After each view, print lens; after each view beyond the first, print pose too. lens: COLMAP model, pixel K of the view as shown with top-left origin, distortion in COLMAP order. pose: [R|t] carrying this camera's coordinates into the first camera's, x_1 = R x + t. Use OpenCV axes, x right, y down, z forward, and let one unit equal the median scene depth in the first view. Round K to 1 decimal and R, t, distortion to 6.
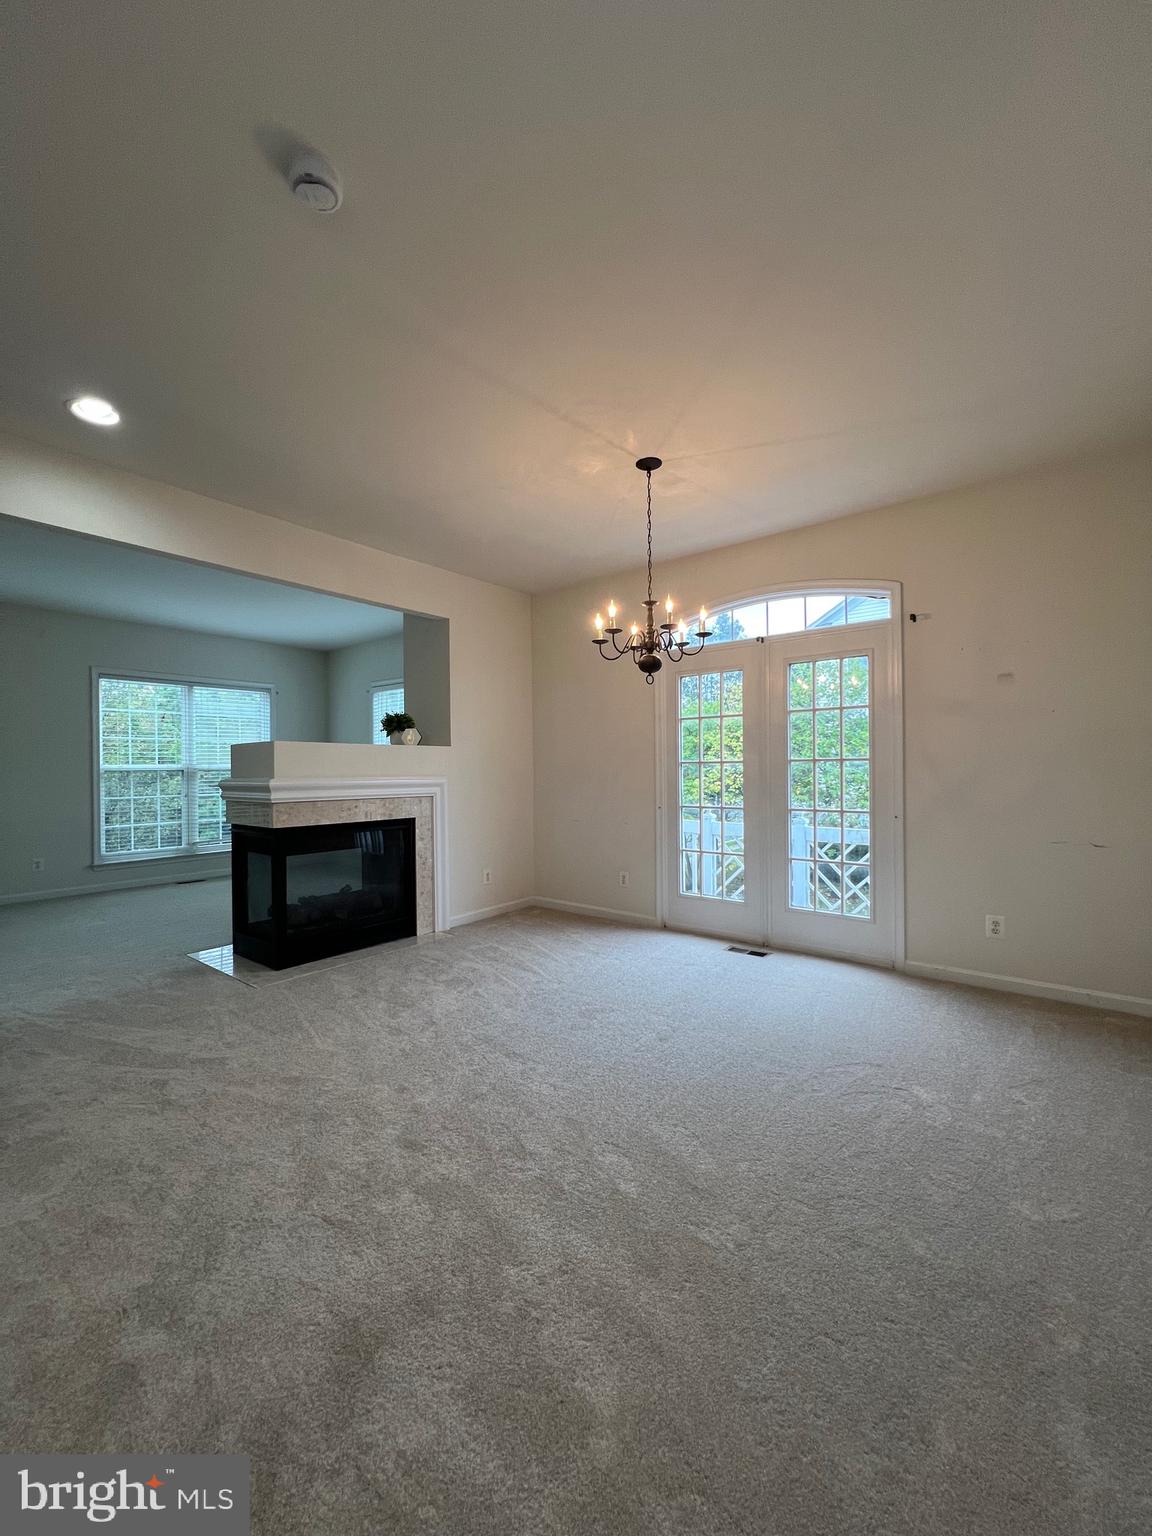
lens RADIAL K [[617.2, 0, 578.1], [0, 617.2, 760.6], [0, 0, 1]] dist [-0.002715, 0.000883]
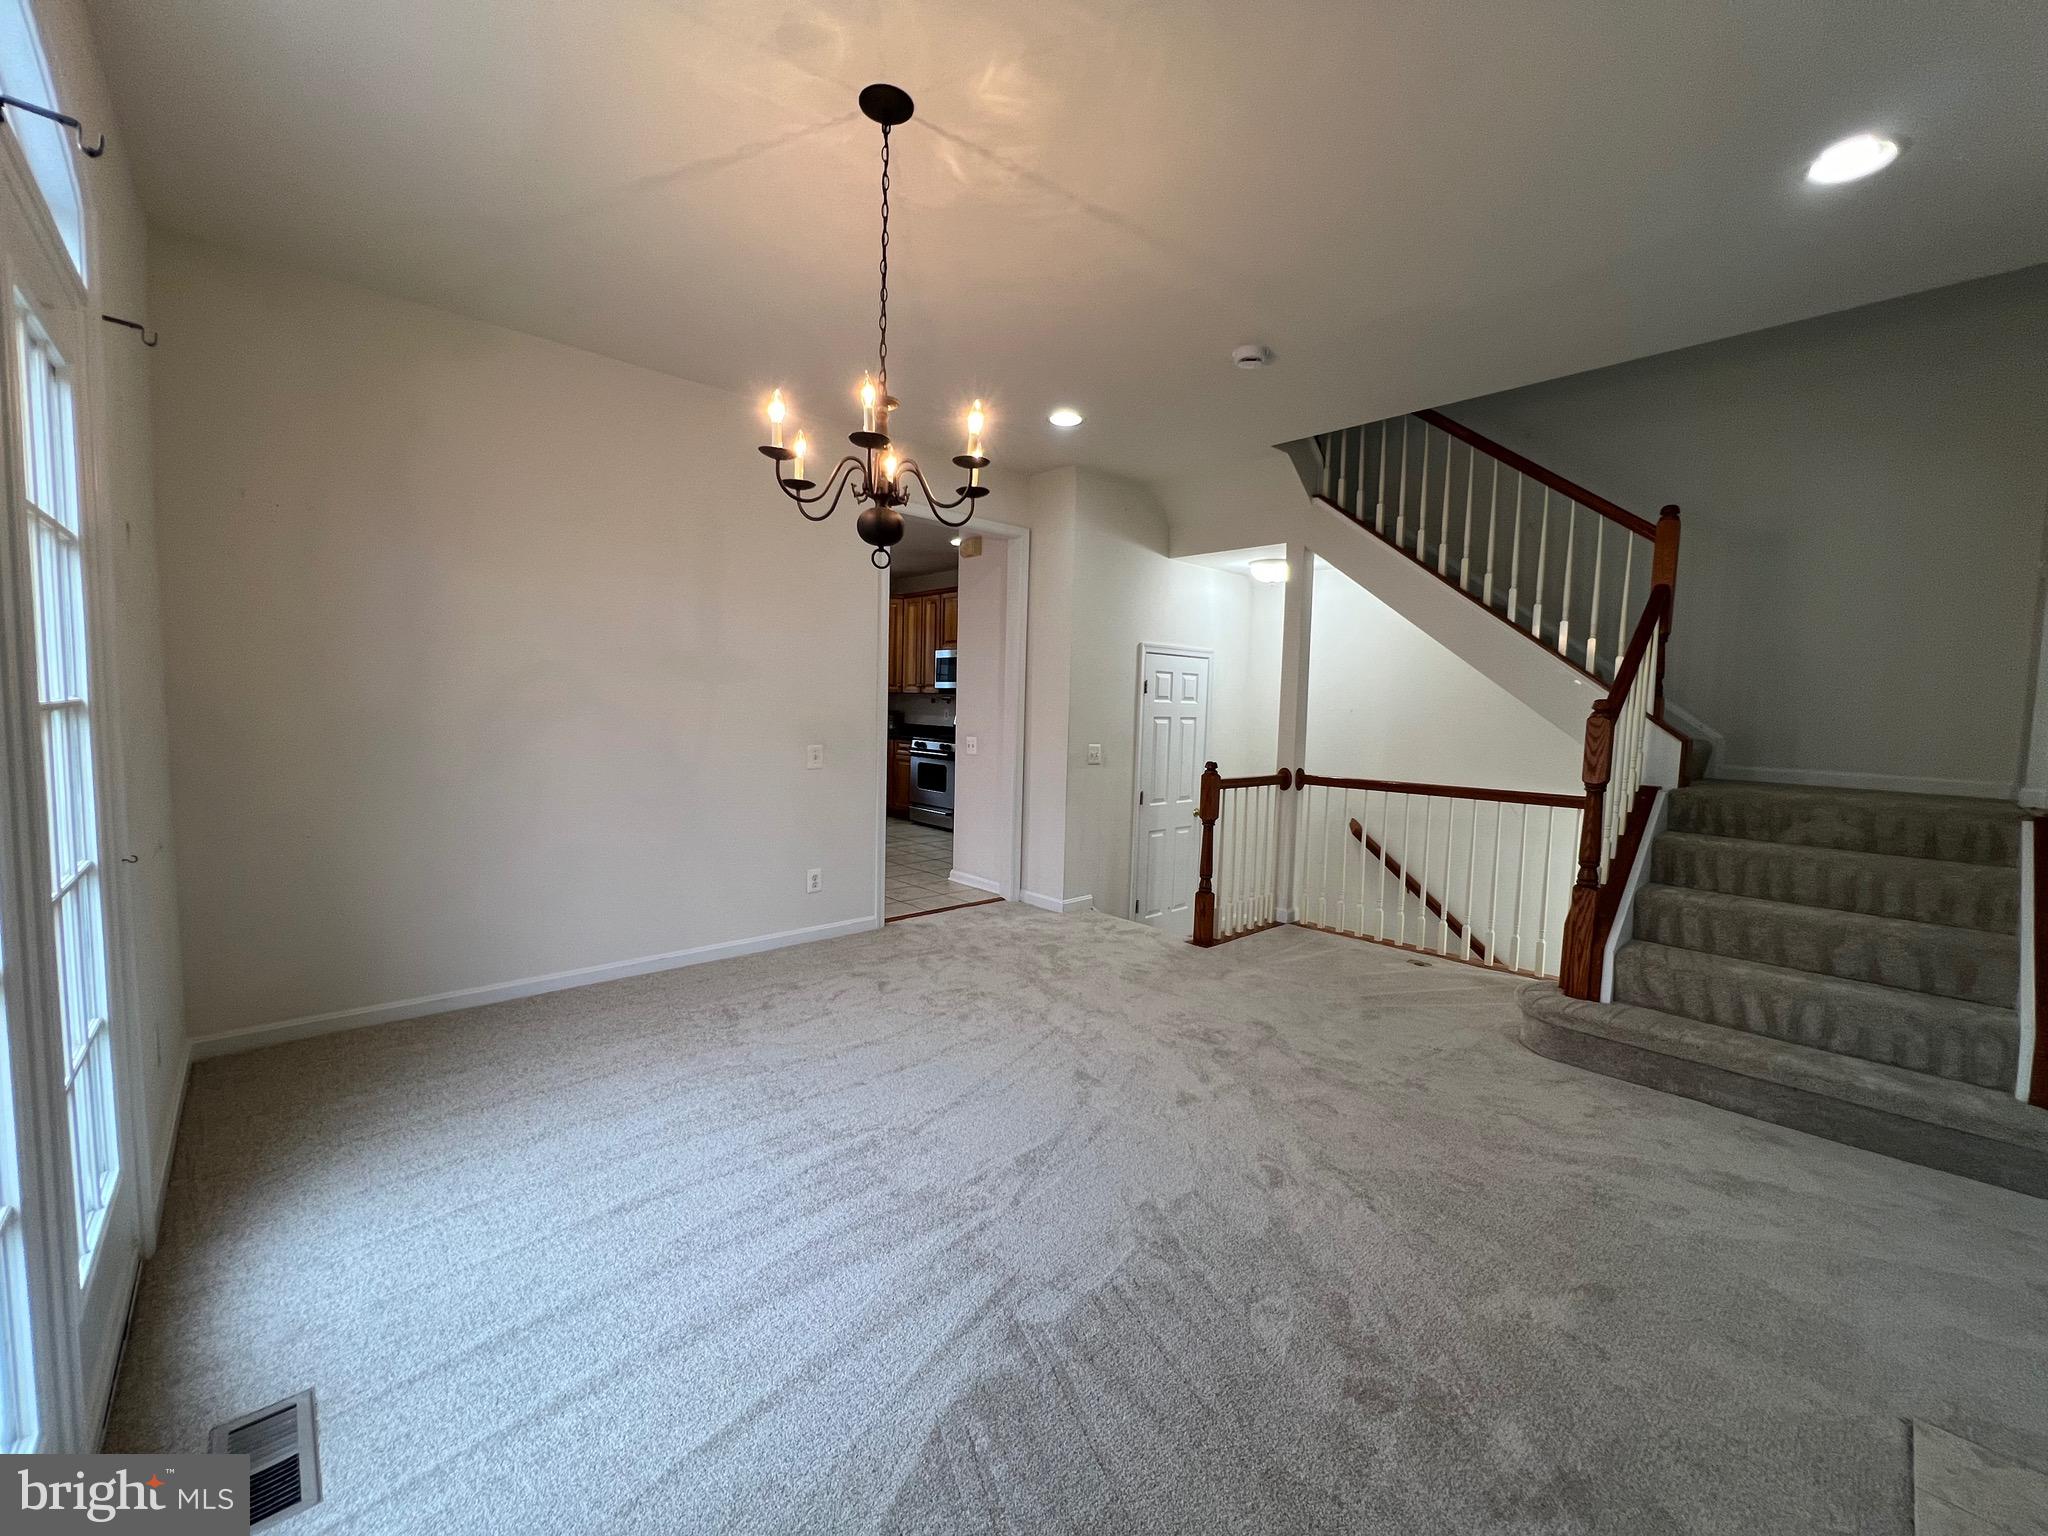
lens RADIAL K [[822.9, 0, 1032.2], [0, 822.9, 754.9], [0, 0, 1]] dist [-0.002715, 0.000883]
pose [[-0.989103, -0.028025, 0.144531, -0.078655], [-0.021363, 0.998646, 0.047440, -0.005096], [-0.145664, 0.043835, -0.988362, 1.234260]]
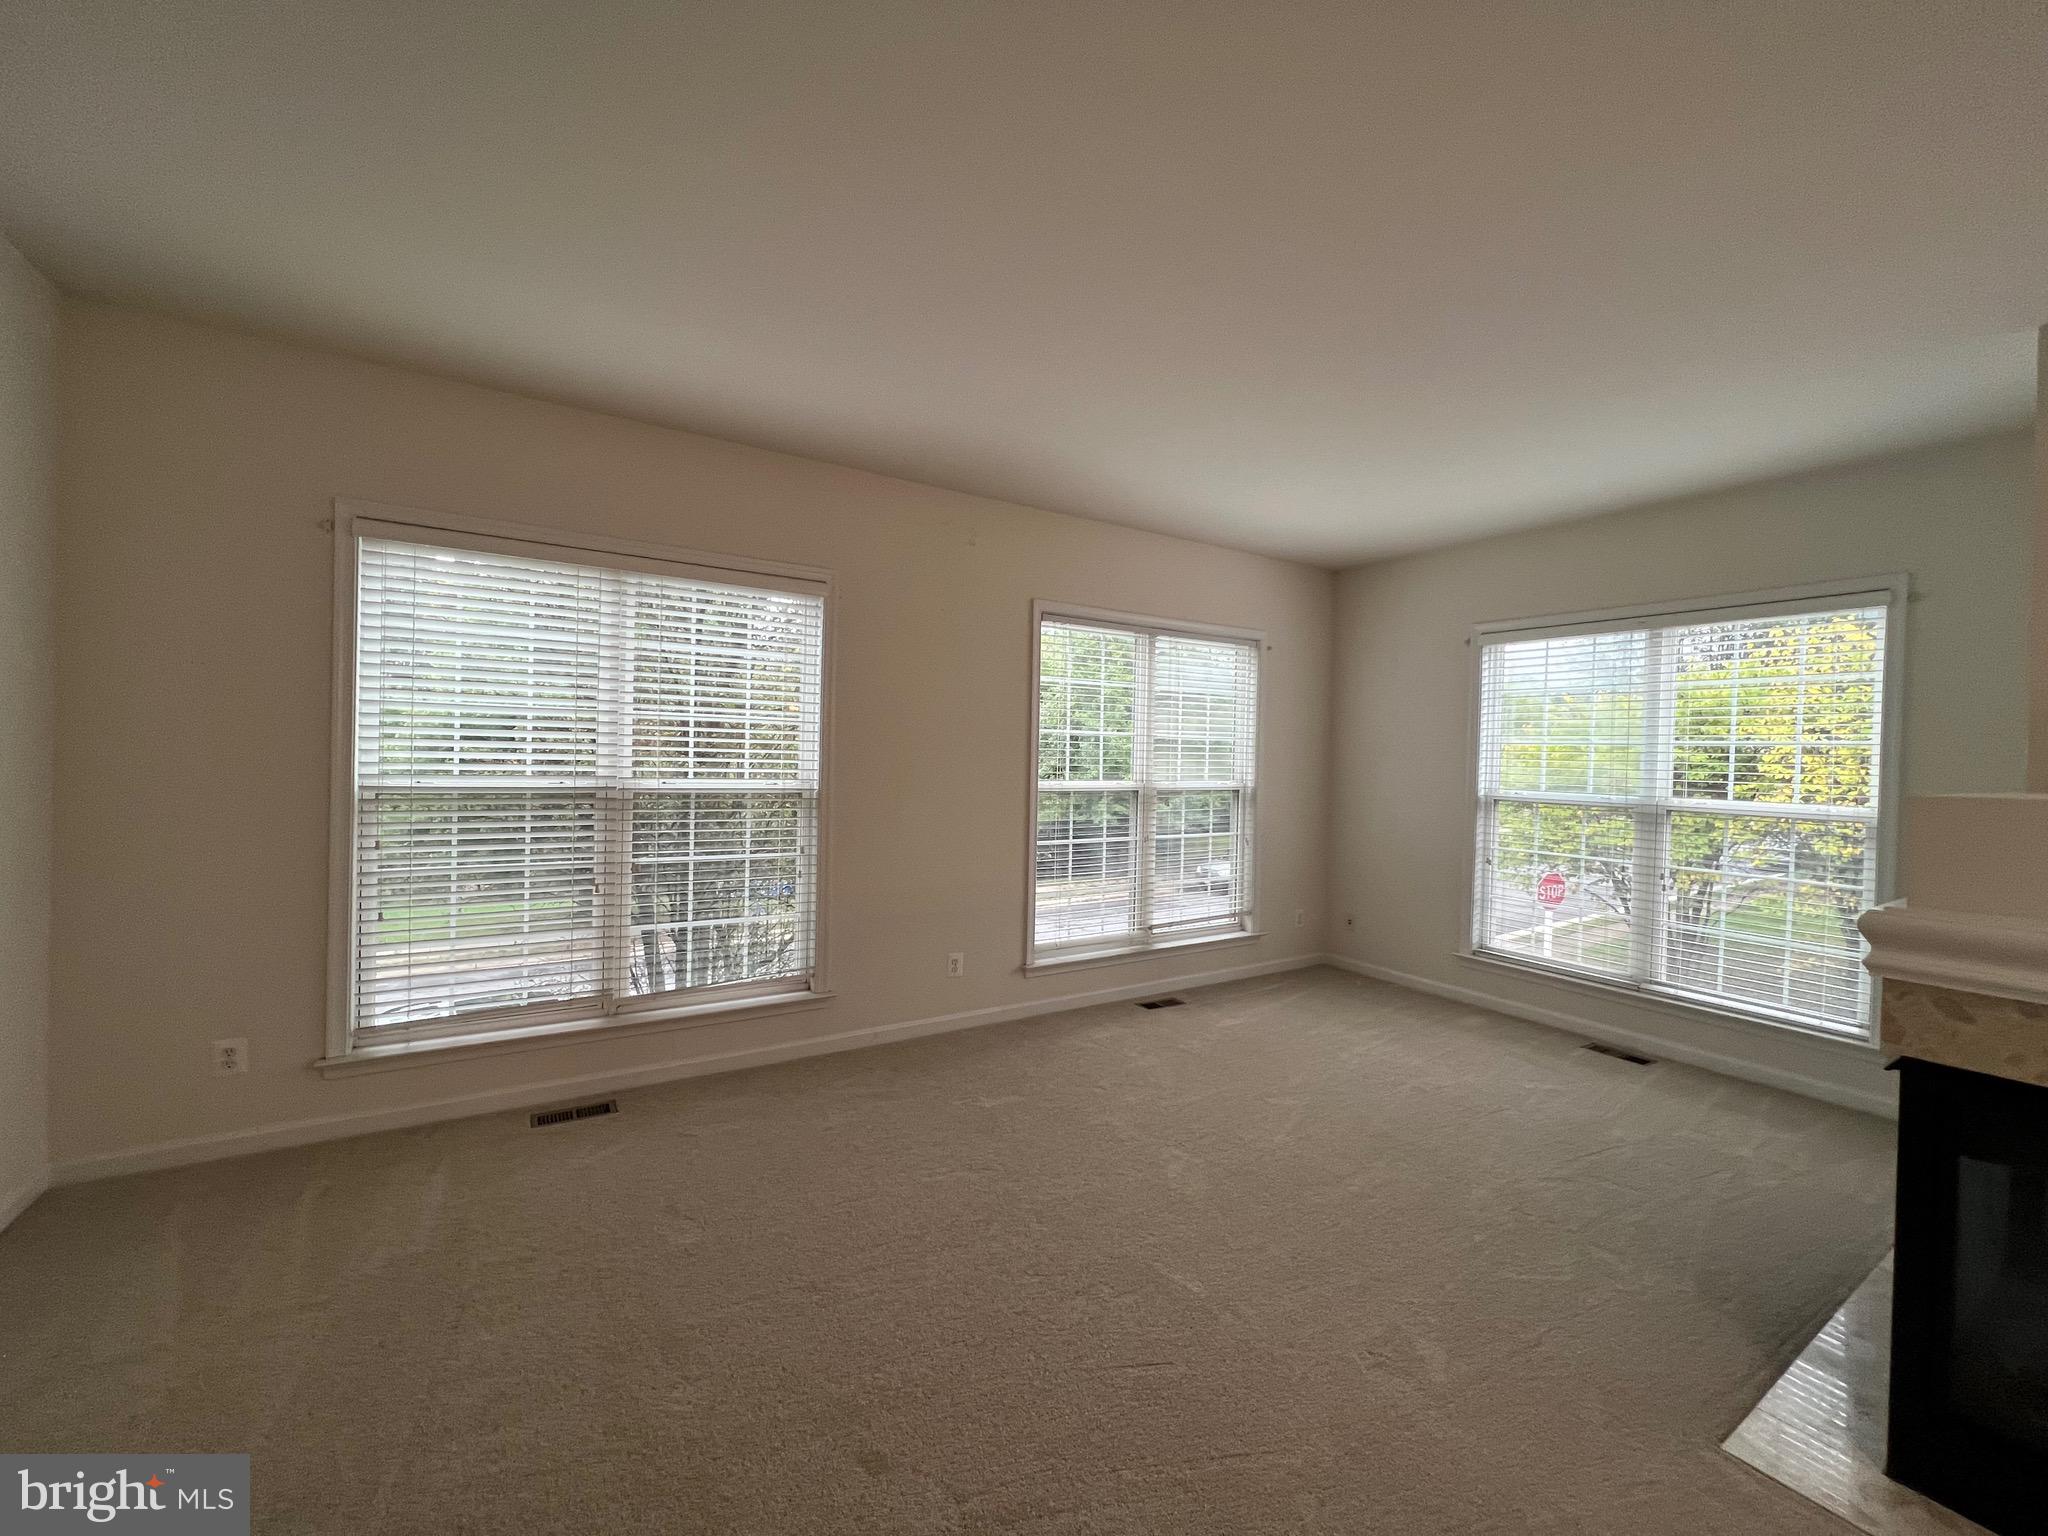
lens RADIAL K [[822.9, 0, 1029.5], [0, 822.9, 774.6], [0, 0, 1]] dist [-0.002715, 0.000883]
pose [[0.946596, 0.036605, -0.320336, -0.833604], [-0.025528, 0.998924, 0.038712, -0.041507], [0.321409, -0.028467, 0.946513, 0.476028]]
